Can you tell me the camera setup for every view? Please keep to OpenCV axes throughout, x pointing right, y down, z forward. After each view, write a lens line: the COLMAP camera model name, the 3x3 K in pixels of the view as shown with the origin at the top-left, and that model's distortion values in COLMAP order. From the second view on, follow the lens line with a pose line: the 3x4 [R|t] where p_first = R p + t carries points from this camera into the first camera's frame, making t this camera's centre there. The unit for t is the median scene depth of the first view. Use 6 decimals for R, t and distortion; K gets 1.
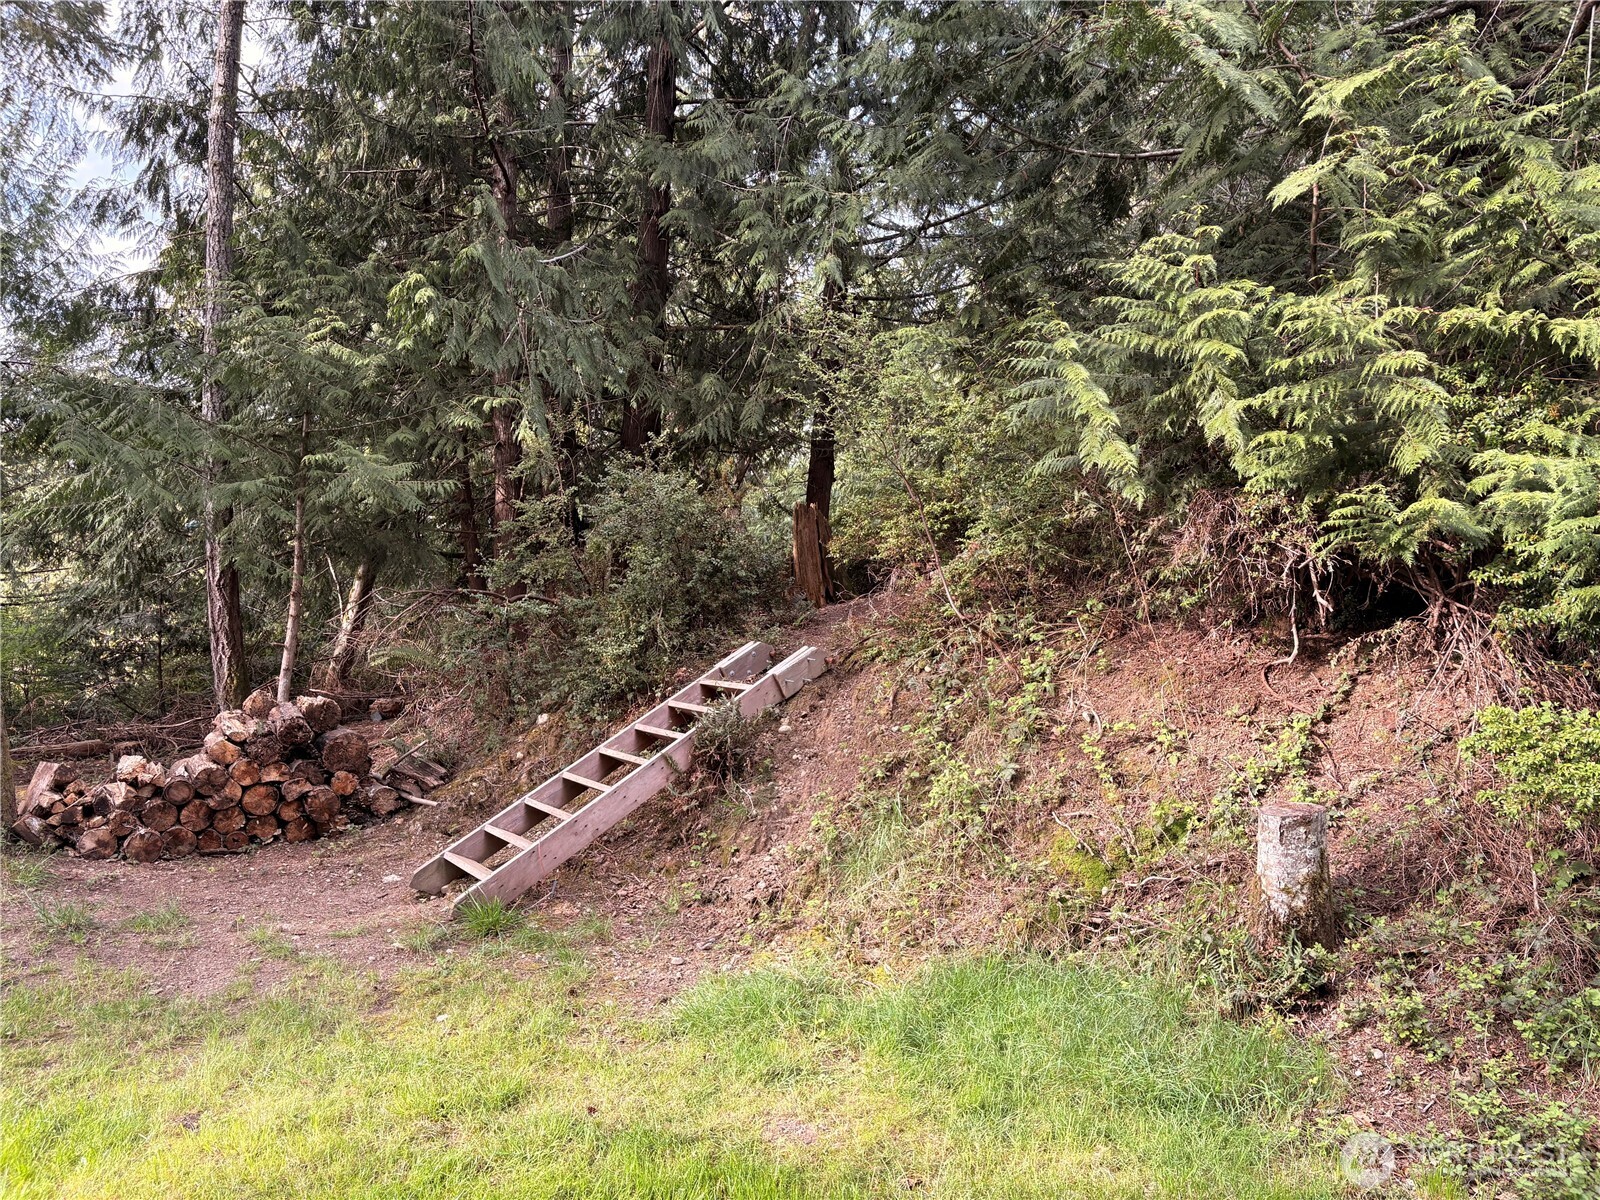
lens RADIAL K [[1205.2, 0, 806.1], [0, 1205.2, 610.8], [0, 0, 1]] dist [0.041223, -0.047363]
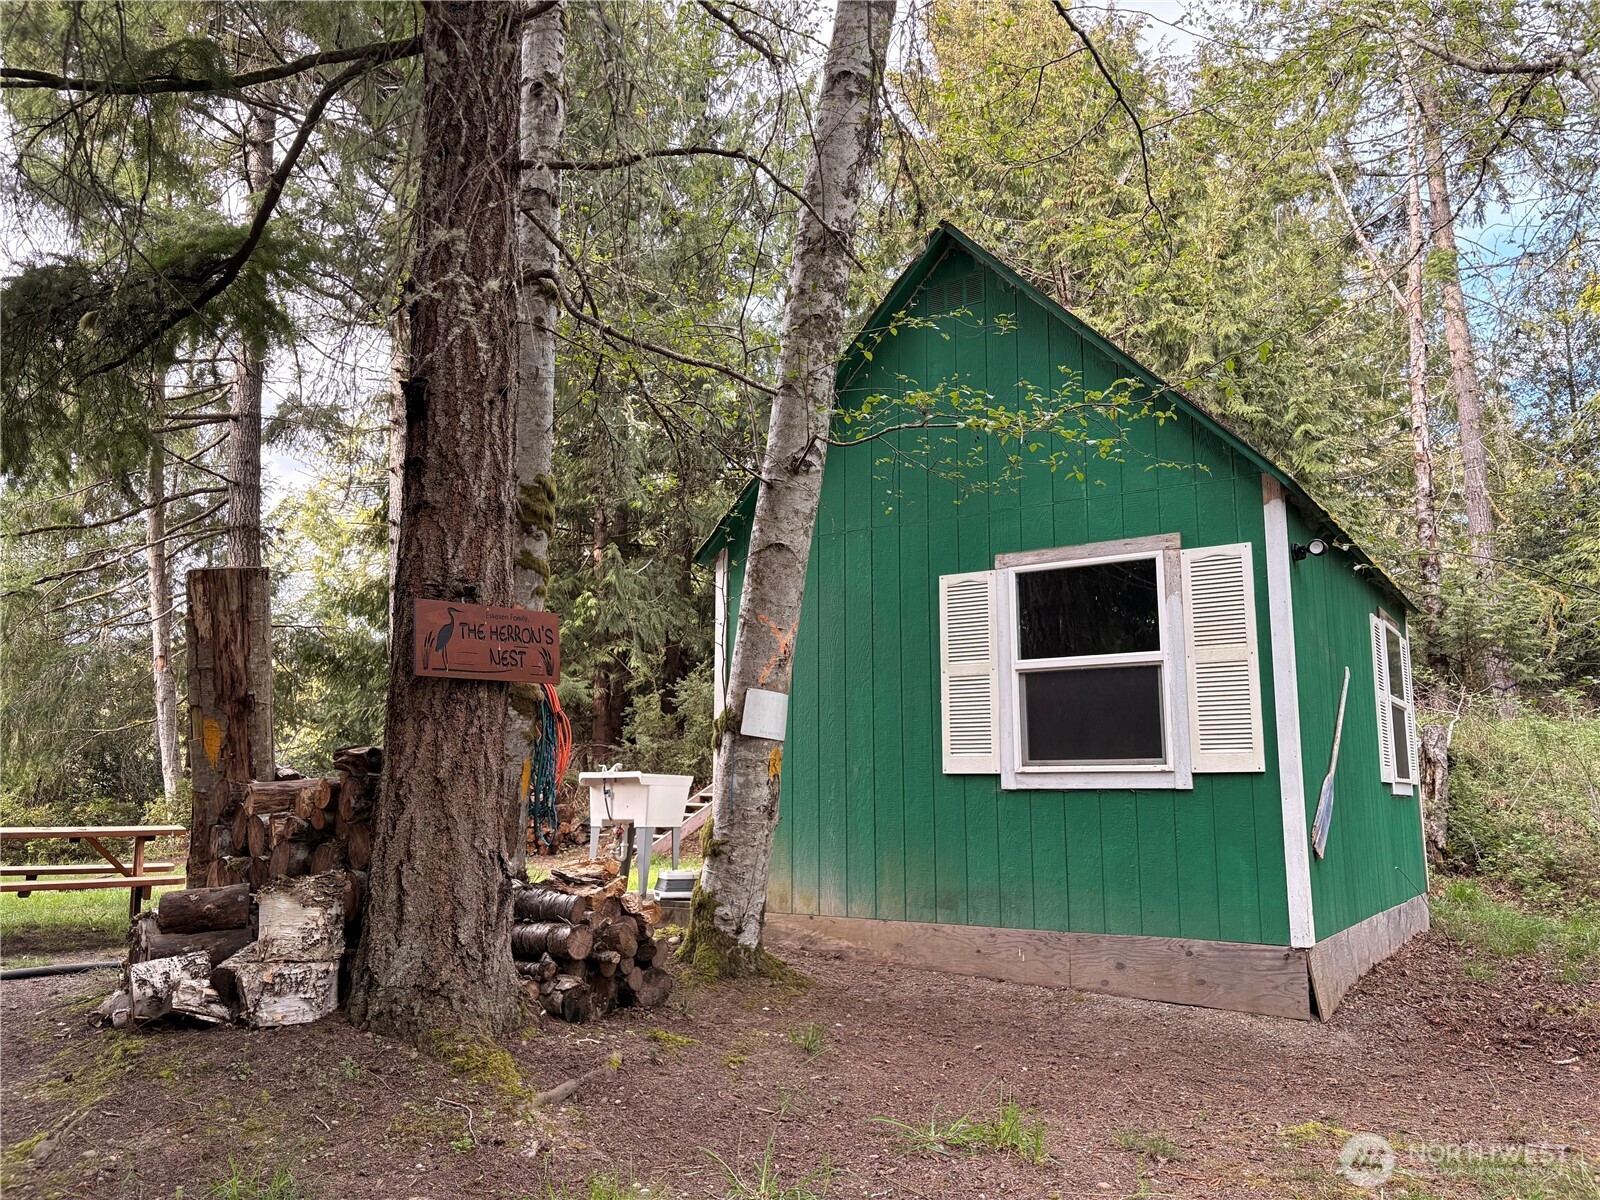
lens RADIAL K [[1205.2, 0, 798.4], [0, 1205.2, 608.5], [0, 0, 1]] dist [0.041223, -0.047363]
pose [[0.999607, -0.019984, 0.019673, 0.005760], [0.022873, 0.986893, -0.159746, 0.105926], [-0.016223, 0.160133, 0.986962, -1.190944]]
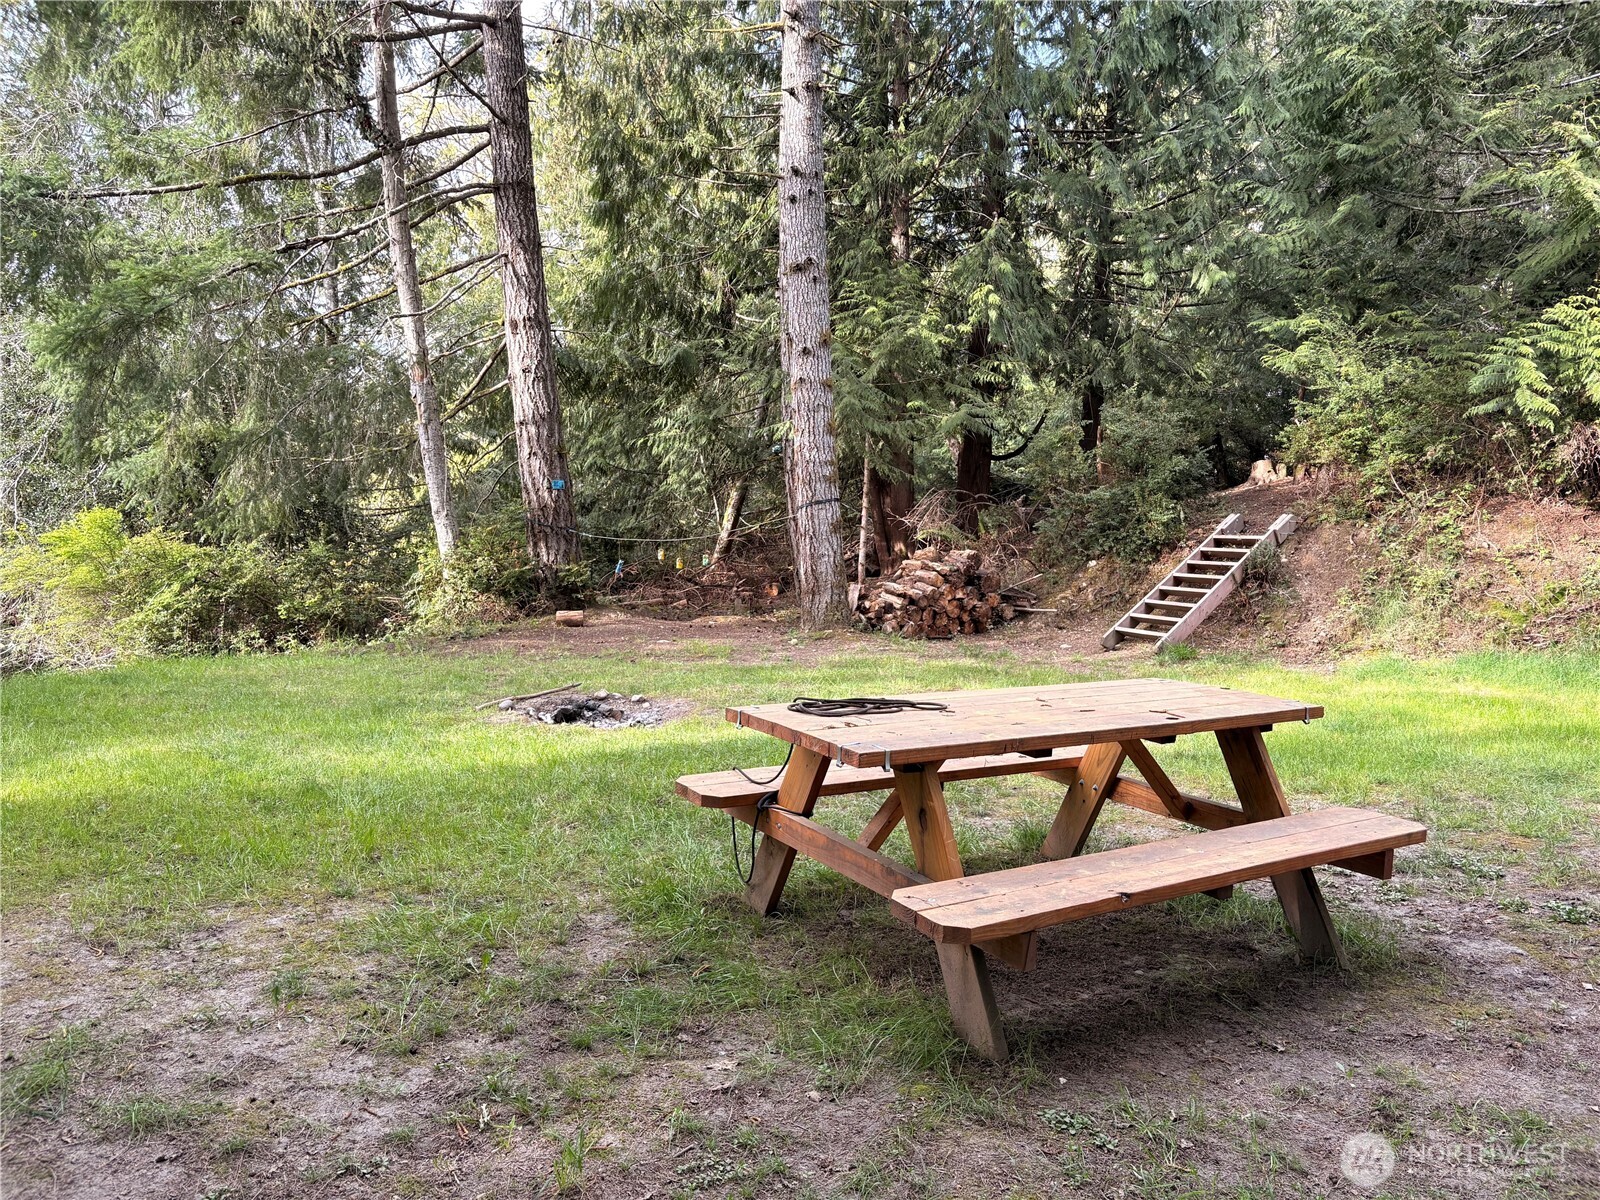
lens RADIAL K [[1205.2, 0, 801.9], [0, 1205.2, 602.3], [0, 0, 1]] dist [0.041223, -0.047363]
pose [[0.999329, -0.011018, 0.034939, -0.677523], [0.009067, 0.998417, 0.055514, 0.048235], [-0.035495, -0.055160, 0.997846, -0.634917]]
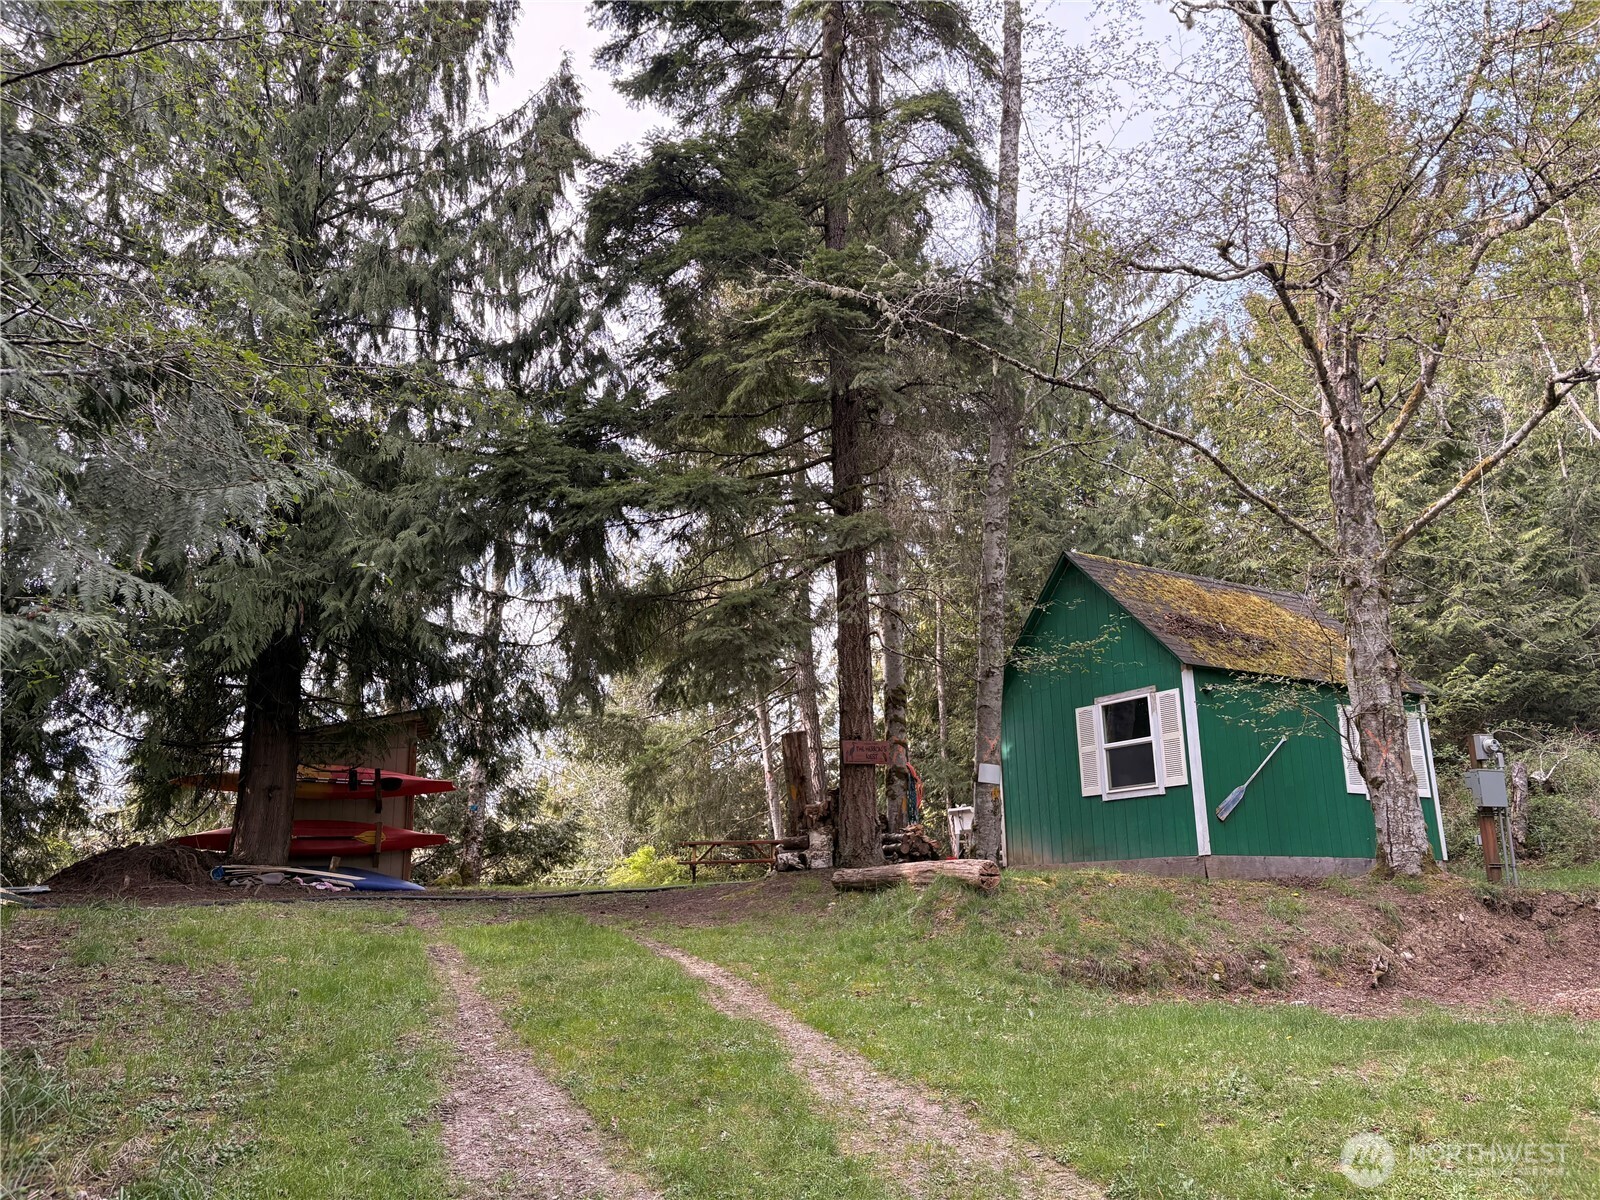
lens RADIAL K [[1205.2, 0, 796.3], [0, 1205.2, 602.3], [0, 0, 1]] dist [0.041223, -0.047363]
pose [[0.903191, -0.141643, -0.405196, 0.535939], [0.035096, 0.965194, -0.259168, 0.273304], [0.427802, 0.219857, 0.876726, -2.299256]]
